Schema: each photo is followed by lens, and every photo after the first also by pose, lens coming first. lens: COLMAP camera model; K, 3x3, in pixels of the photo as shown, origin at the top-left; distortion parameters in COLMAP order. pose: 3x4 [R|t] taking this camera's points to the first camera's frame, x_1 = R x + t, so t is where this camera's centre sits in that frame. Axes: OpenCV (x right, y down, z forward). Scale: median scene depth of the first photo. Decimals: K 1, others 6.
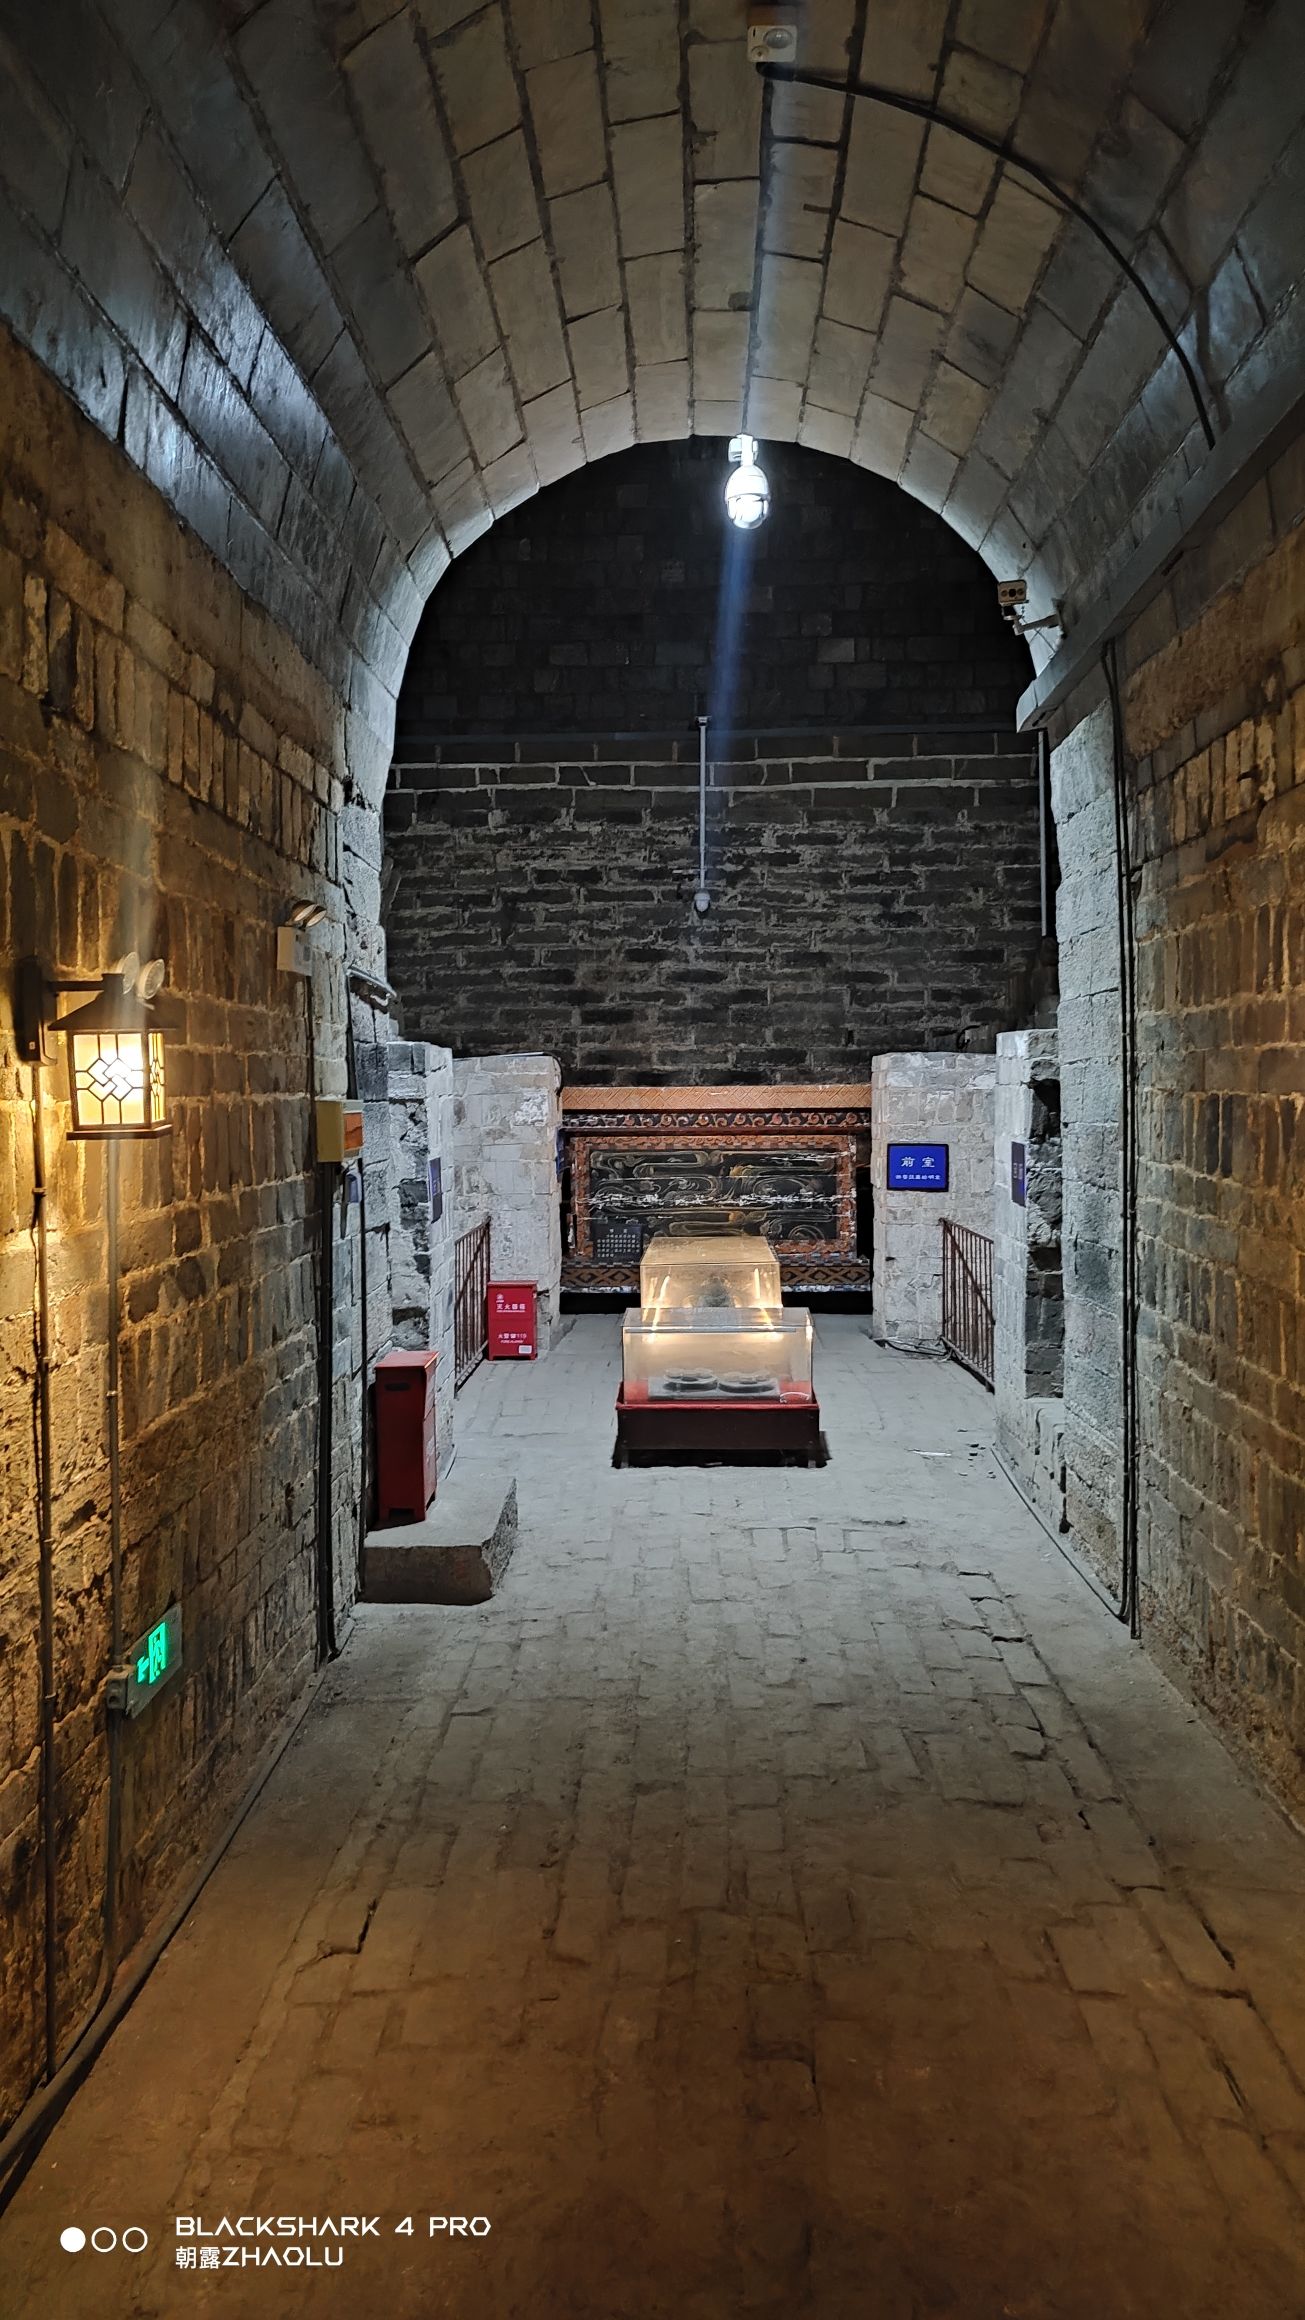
lens RADIAL K [[1663.9, 0, 652.5], [0, 1663.9, 1160.0], [0, 0, 1]] dist [0.006648, 0.000777]
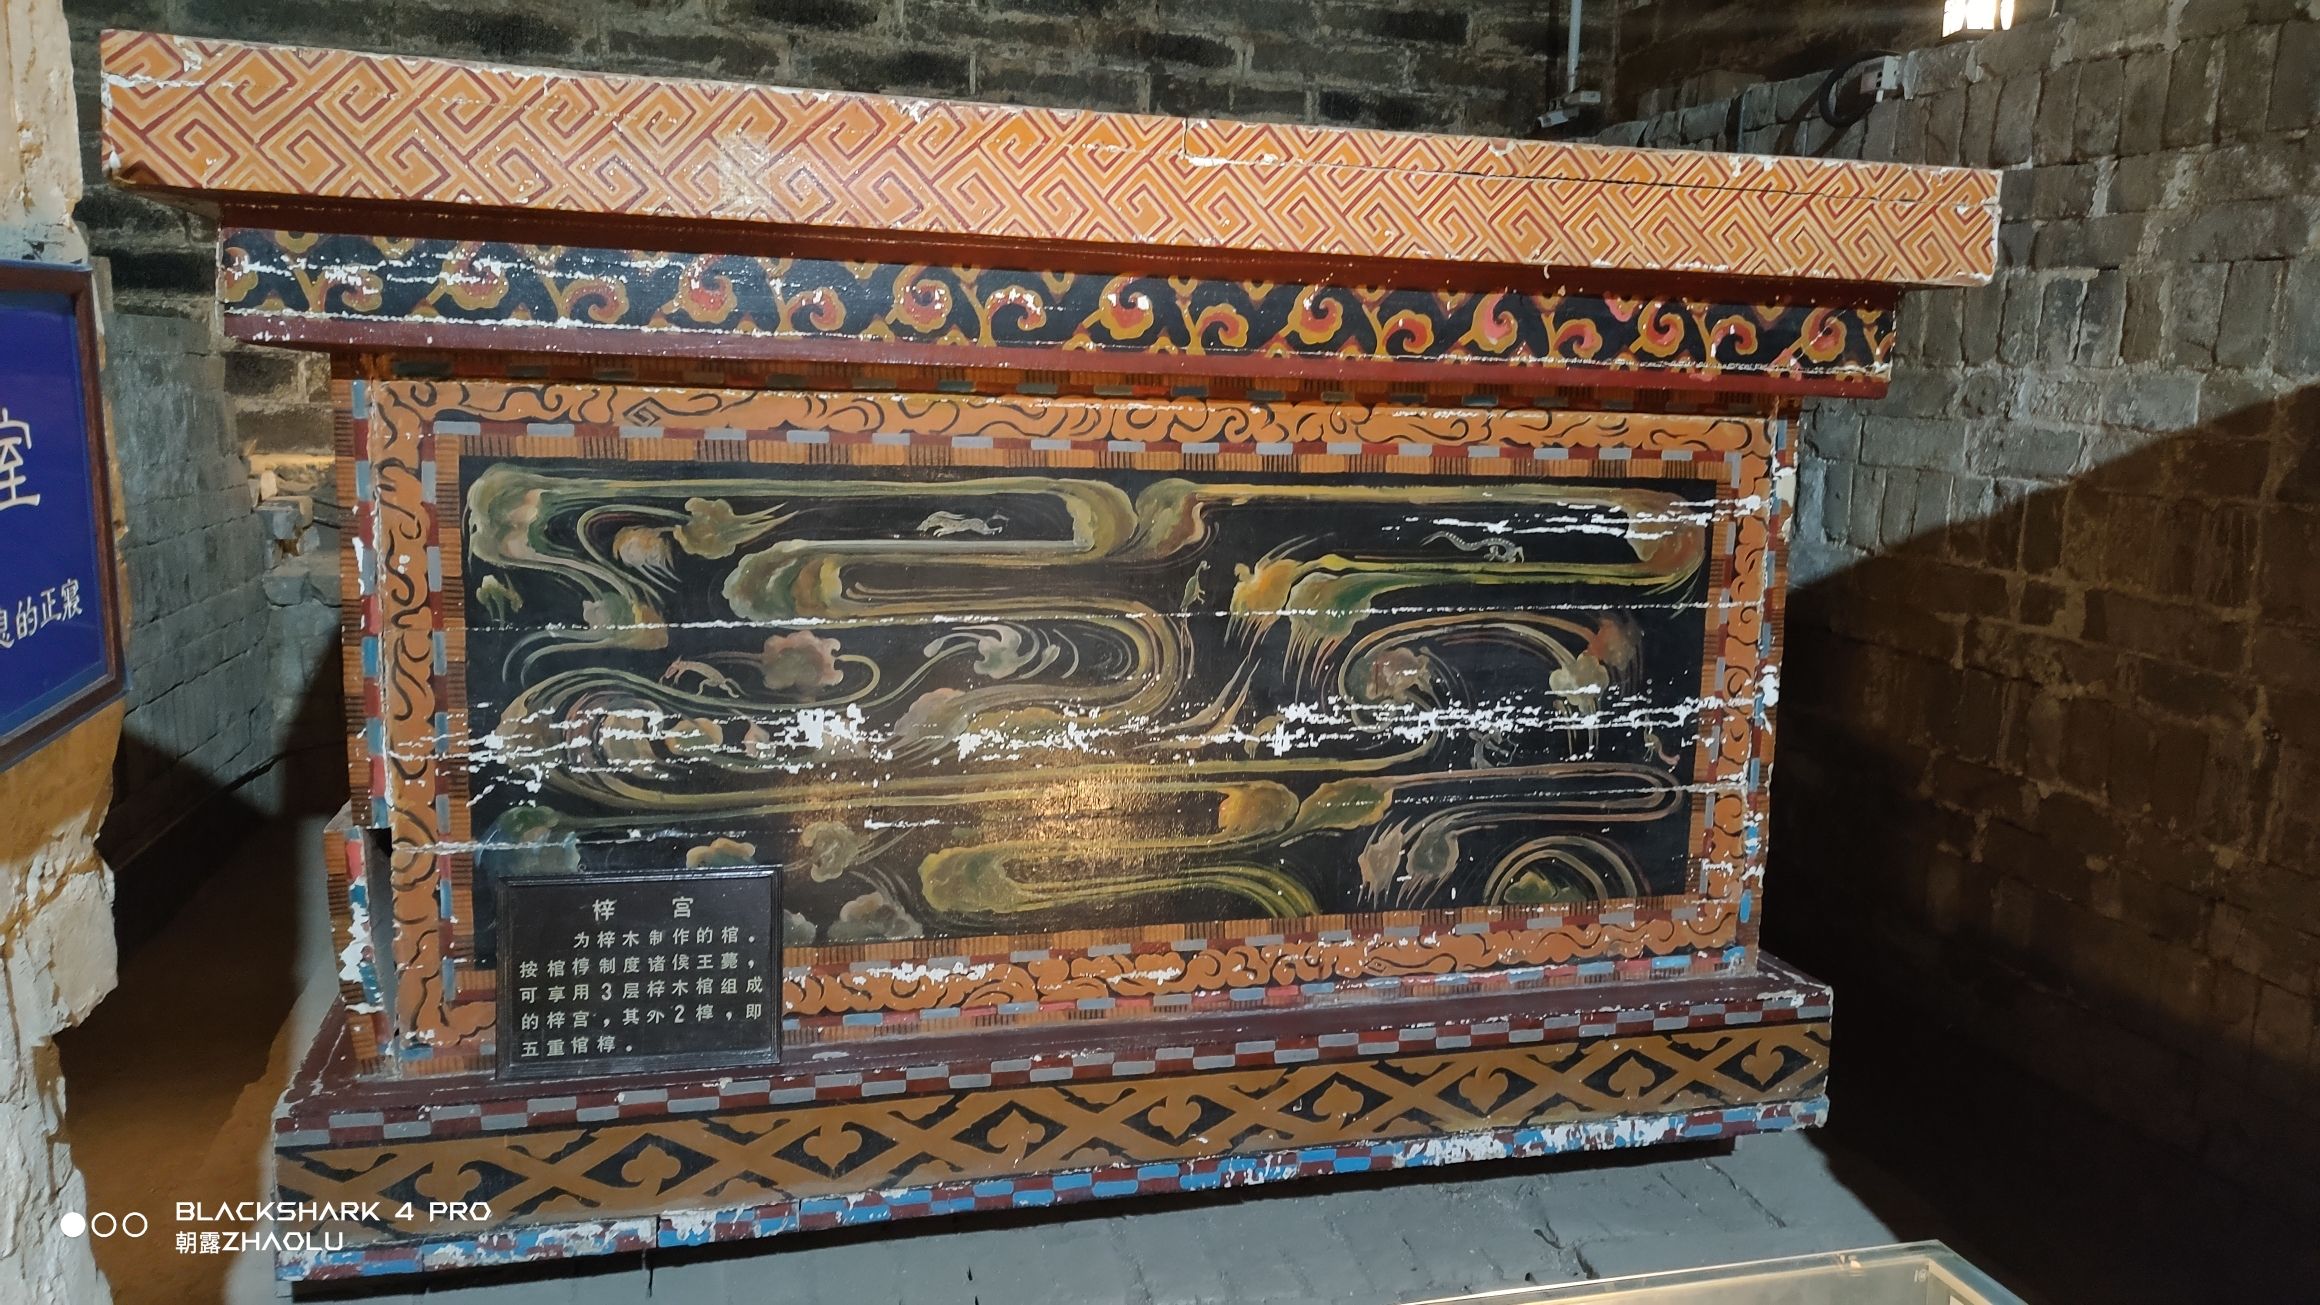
lens RADIAL K [[1663.9, 0, 1160.0], [0, 1663.9, 652.5], [0, 0, 1]] dist [0.006648, 0.000777]
pose [[0.954956, -0.011370, 0.296528, -0.020288], [-0.028949, 0.990930, 0.131224, -0.010858], [-0.295330, -0.133897, 0.945966, 0.815693]]
